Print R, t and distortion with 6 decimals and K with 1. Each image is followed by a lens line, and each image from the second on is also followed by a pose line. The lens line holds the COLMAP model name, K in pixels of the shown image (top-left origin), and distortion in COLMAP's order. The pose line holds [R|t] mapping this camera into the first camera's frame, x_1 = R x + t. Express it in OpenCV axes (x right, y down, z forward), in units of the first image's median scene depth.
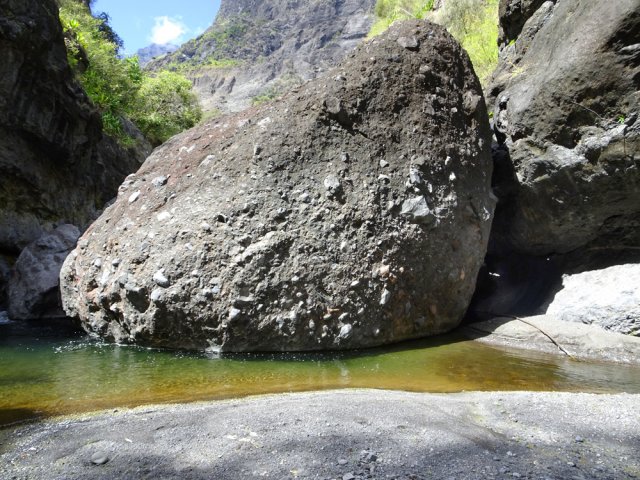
lens RADIAL K [[465.7, 0, 319.2], [0, 465.7, 244.1], [0, 0, 1]] dist [0.020897, 0.020155]
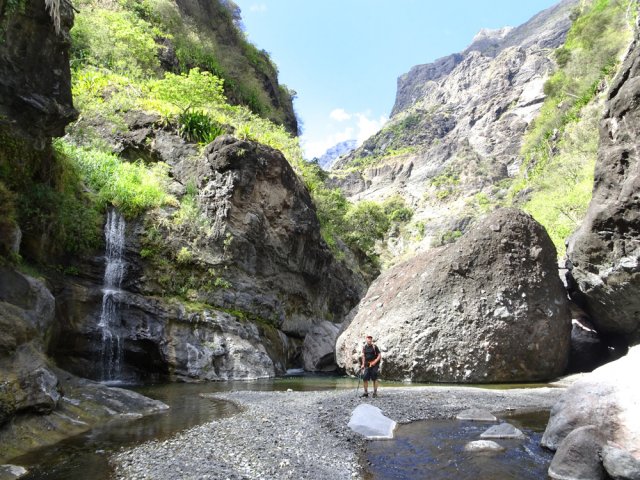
lens RADIAL K [[465.7, 0, 318.8], [0, 465.7, 237.4], [0, 0, 1]] dist [0.020897, 0.020155]
pose [[0.922082, -0.095714, -0.374972, 0.254043], [0.028110, 0.982938, -0.181779, -0.050051], [0.385973, 0.157075, 0.909039, -1.160366]]
